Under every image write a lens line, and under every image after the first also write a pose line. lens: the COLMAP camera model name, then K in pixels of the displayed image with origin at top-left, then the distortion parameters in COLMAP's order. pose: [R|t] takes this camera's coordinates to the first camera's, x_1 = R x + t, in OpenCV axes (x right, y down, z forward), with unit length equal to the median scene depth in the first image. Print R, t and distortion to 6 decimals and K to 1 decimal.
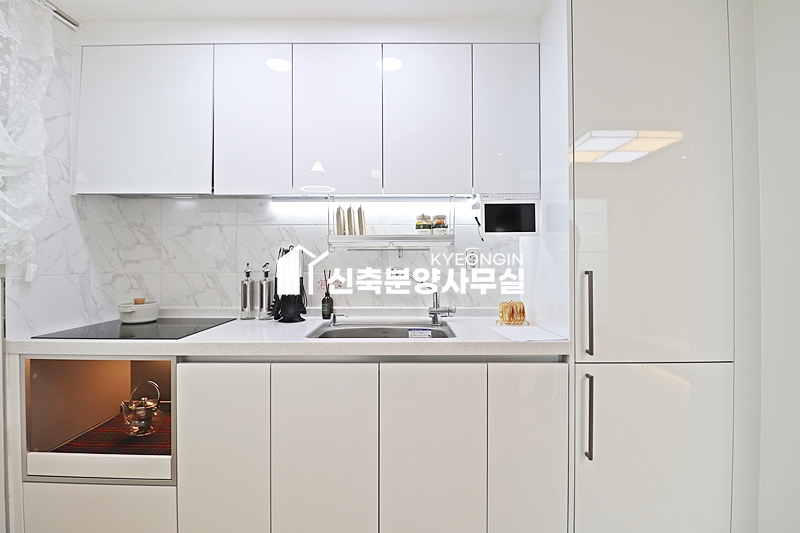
lens RADIAL K [[371.3, 0, 403.7], [0, 371.3, 258.2], [0, 0, 1]] dist [-0.017398, -0.000629]
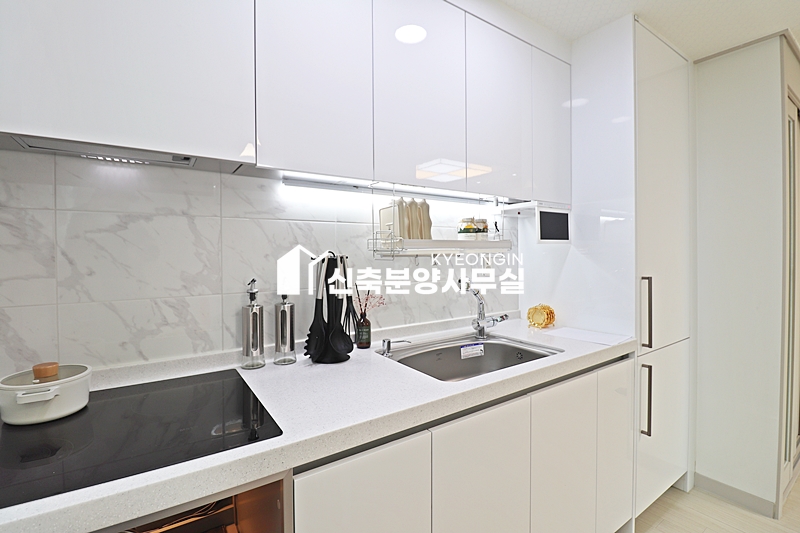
lens RADIAL K [[371.3, 0, 403.7], [0, 371.3, 258.2], [0, 0, 1]] dist [-0.017398, -0.000629]
pose [[0.824548, -0.010253, 0.565699, -0.549356], [0.000140, 0.999839, 0.017917, -0.031807], [-0.565792, -0.014694, 0.824417, 0.325503]]
